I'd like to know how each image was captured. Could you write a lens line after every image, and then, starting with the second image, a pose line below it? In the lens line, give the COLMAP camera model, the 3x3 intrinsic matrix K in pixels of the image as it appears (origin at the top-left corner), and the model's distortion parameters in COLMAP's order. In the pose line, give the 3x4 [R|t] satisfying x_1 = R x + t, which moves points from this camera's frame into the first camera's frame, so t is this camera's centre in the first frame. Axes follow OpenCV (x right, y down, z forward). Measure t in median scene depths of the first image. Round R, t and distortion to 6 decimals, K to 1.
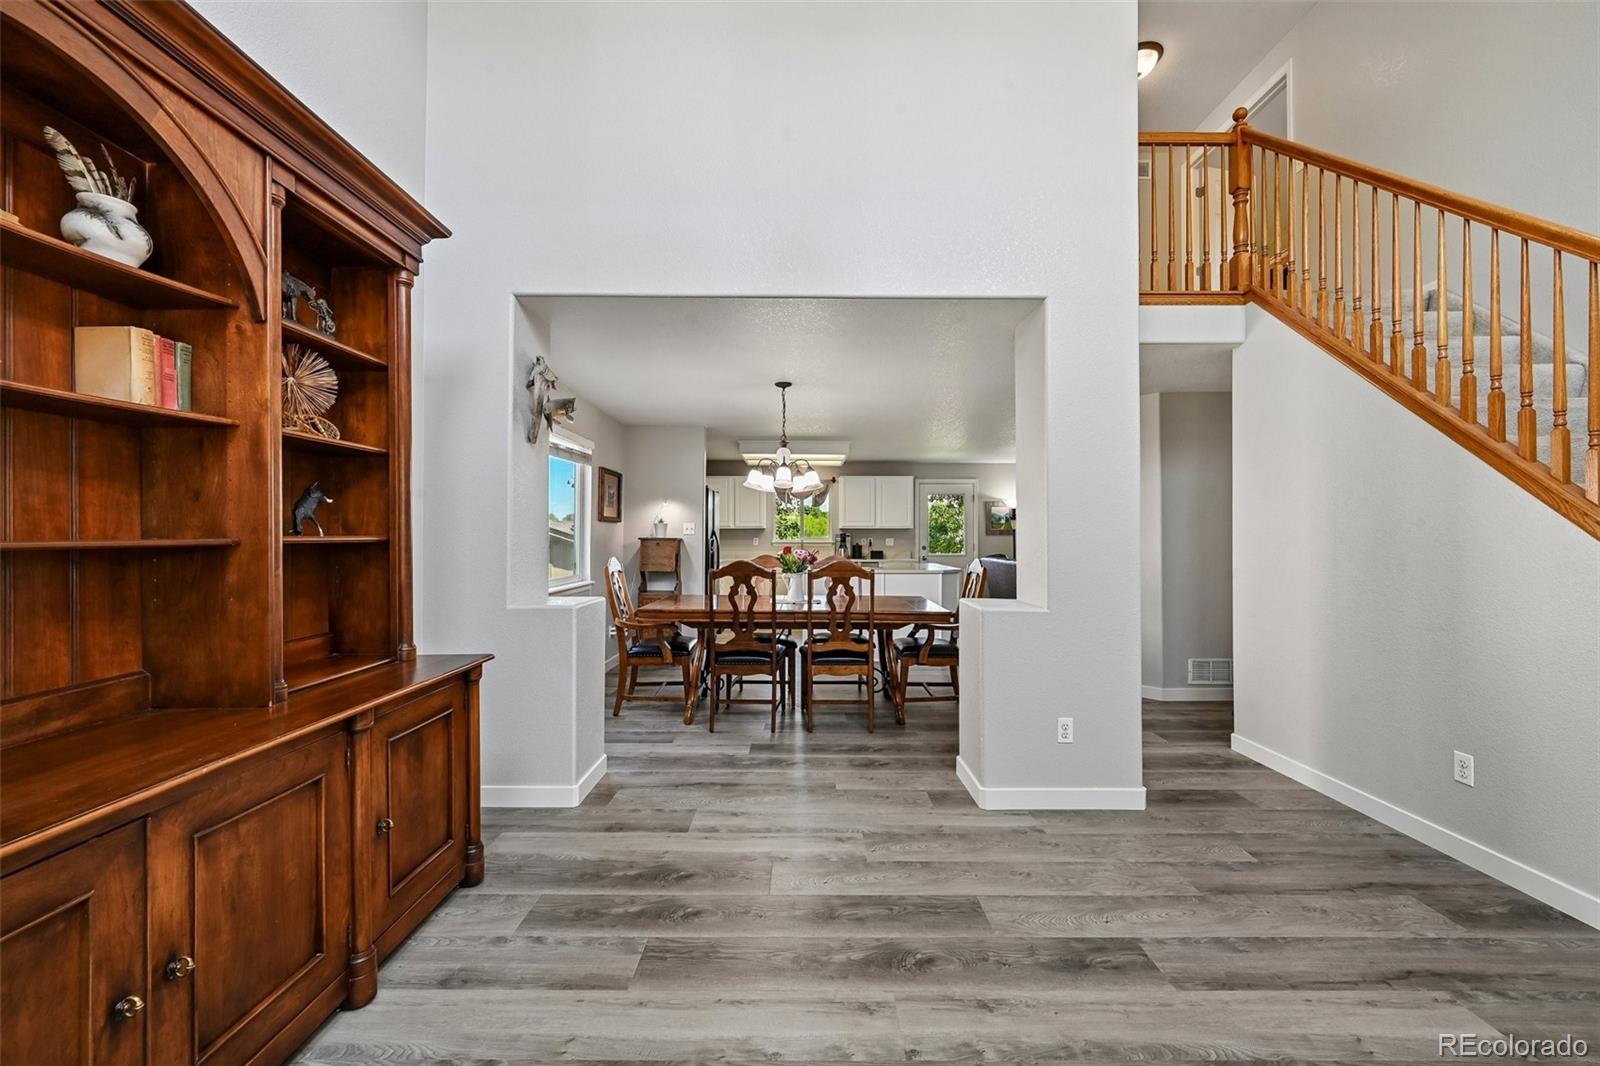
lens RADIAL K [[631.3, 0, 803.4], [0, 631.3, 527.4], [0, 0, 1]] dist [-0.000516, 0.000260]
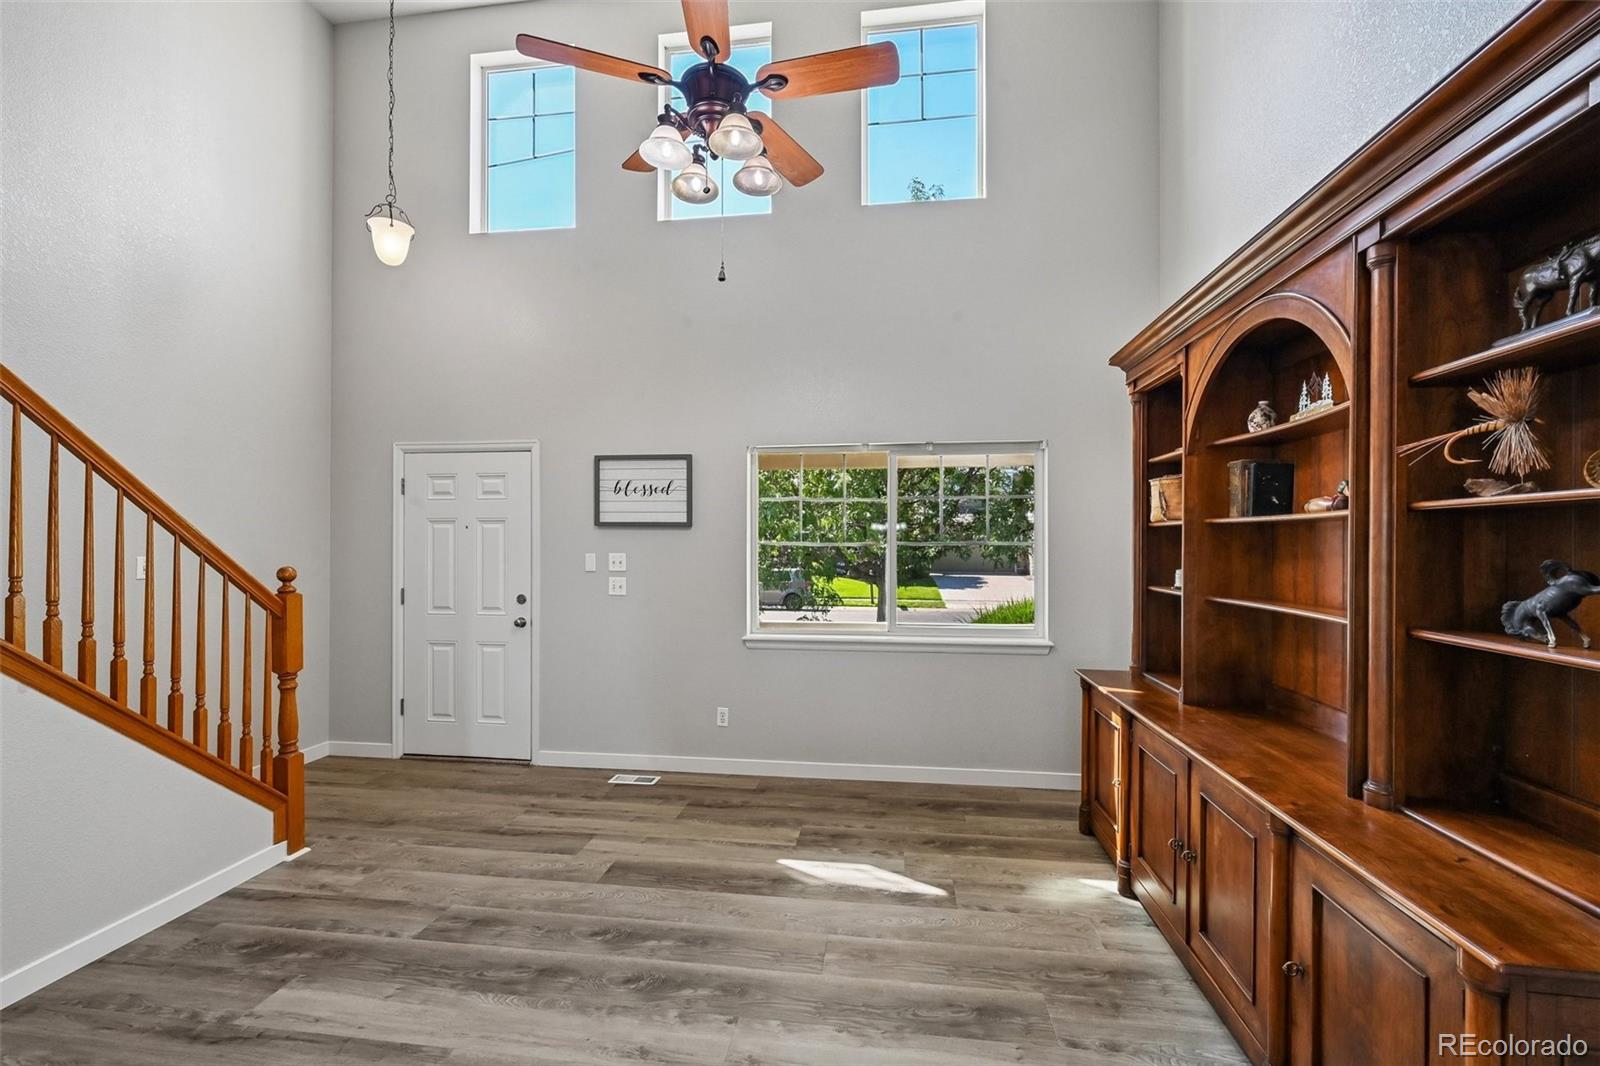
lens RADIAL K [[677.3, 0, 804.7], [0, 677.3, 541.4], [0, 0, 1]] dist [0.003271, -0.000373]
pose [[-0.991277, -0.001816, 0.131782, -0.096451], [-0.003172, 0.999944, -0.010081, -0.071843], [-0.131757, -0.010411, -0.991227, 1.513763]]
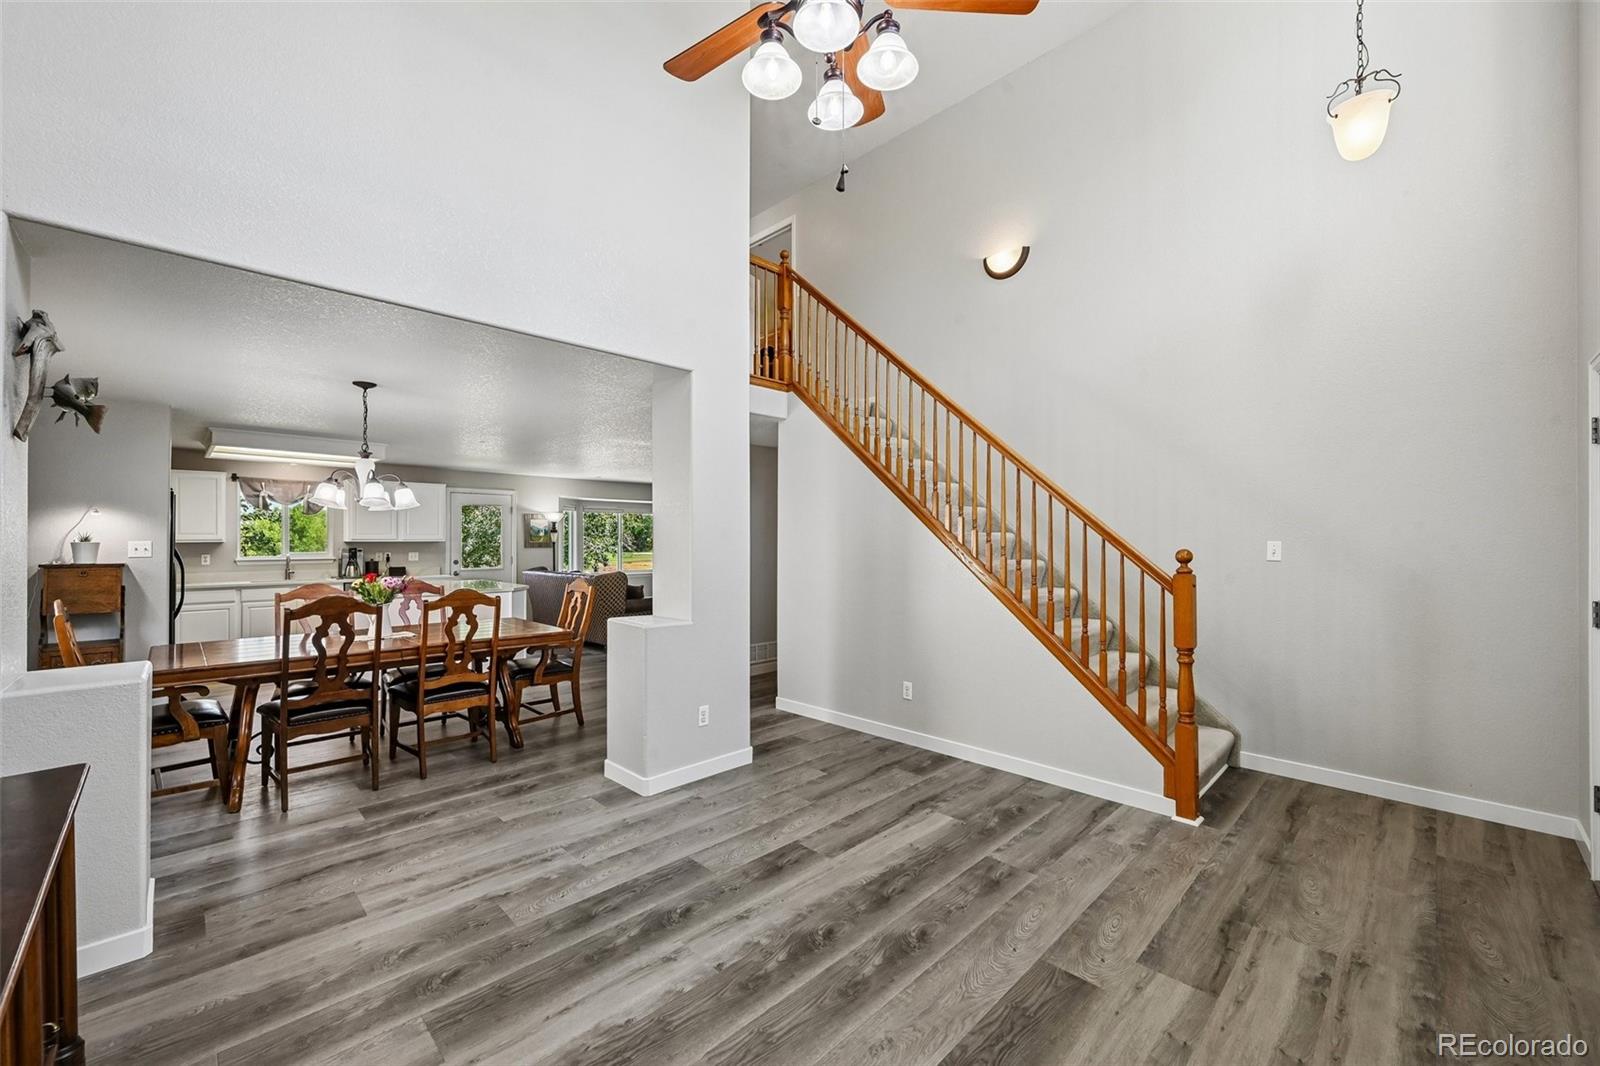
lens RADIAL K [[631.3, 0, 800.7], [0, 631.3, 537.5], [0, 0, 1]] dist [-0.000516, 0.000260]
pose [[0.711238, 0.000945, 0.702951, -0.421955], [-0.007793, 0.999948, 0.006541, -0.058030], [-0.702908, -0.010130, 0.711208, -0.044121]]
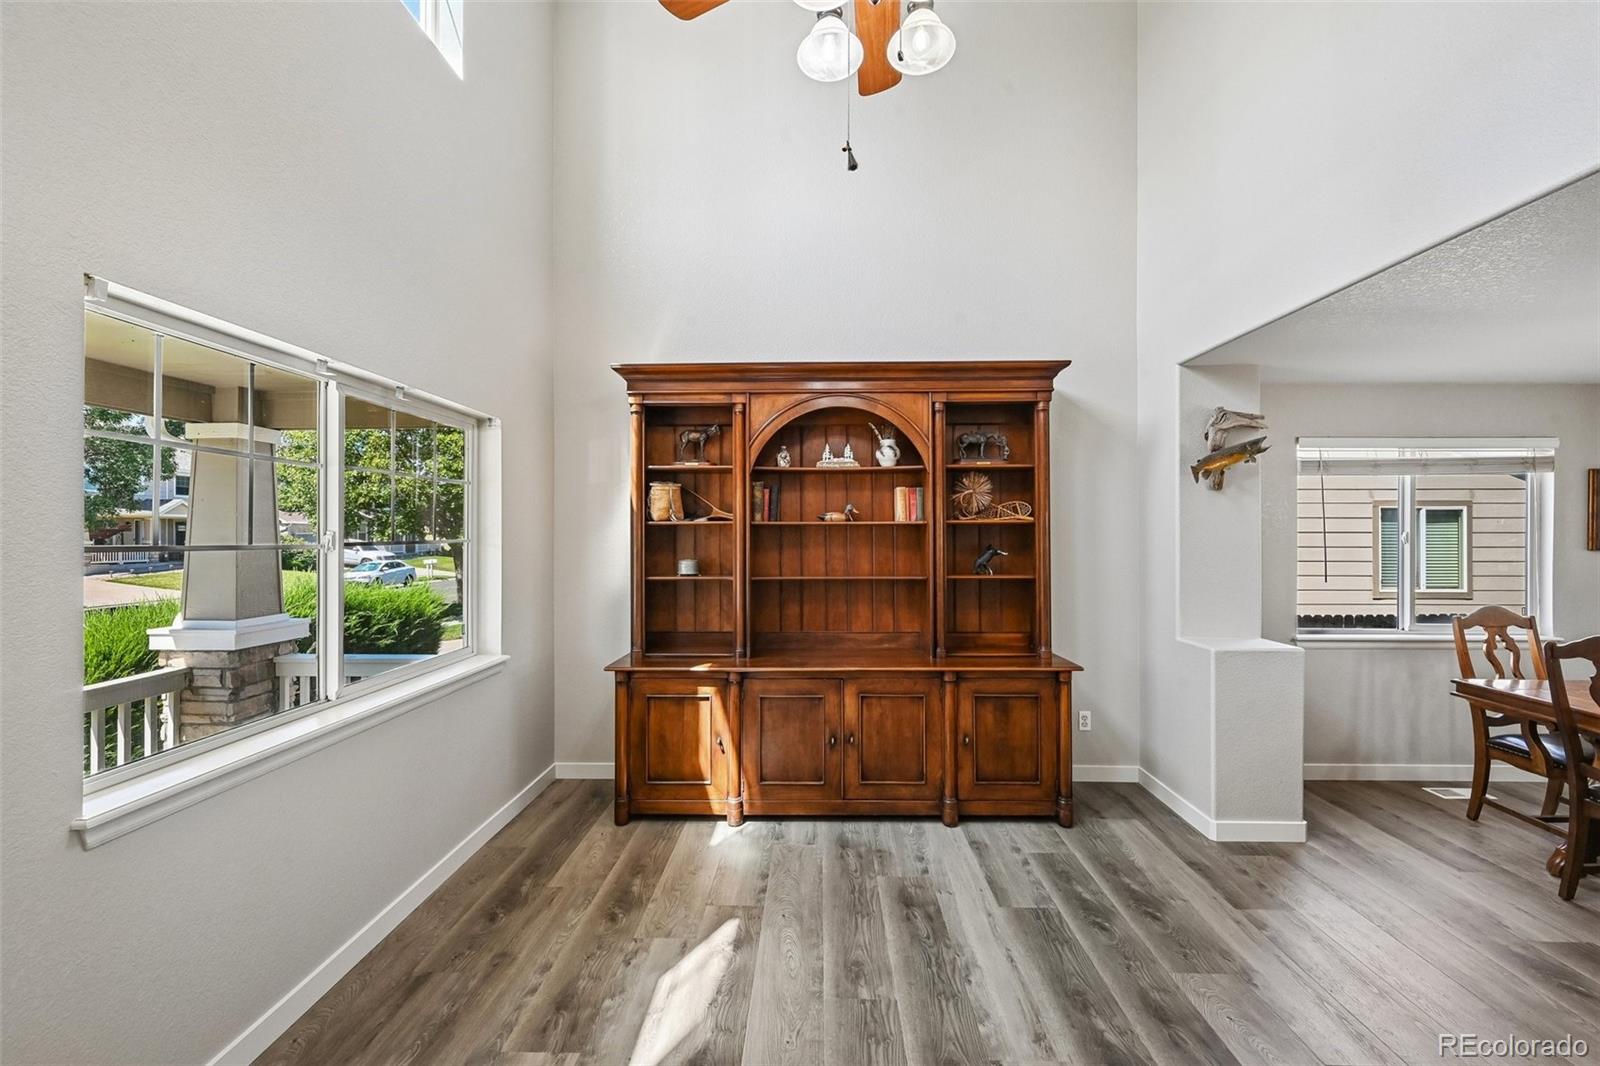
lens RADIAL K [[631.3, 0, 818.0], [0, 631.3, 530.2], [0, 0, 1]] dist [-0.000516, 0.000260]
pose [[-0.005296, -0.007764, -0.999956, 0.864901], [0.012385, 0.999893, -0.007829, -0.089150], [0.999909, -0.012426, -0.005199, 0.447370]]
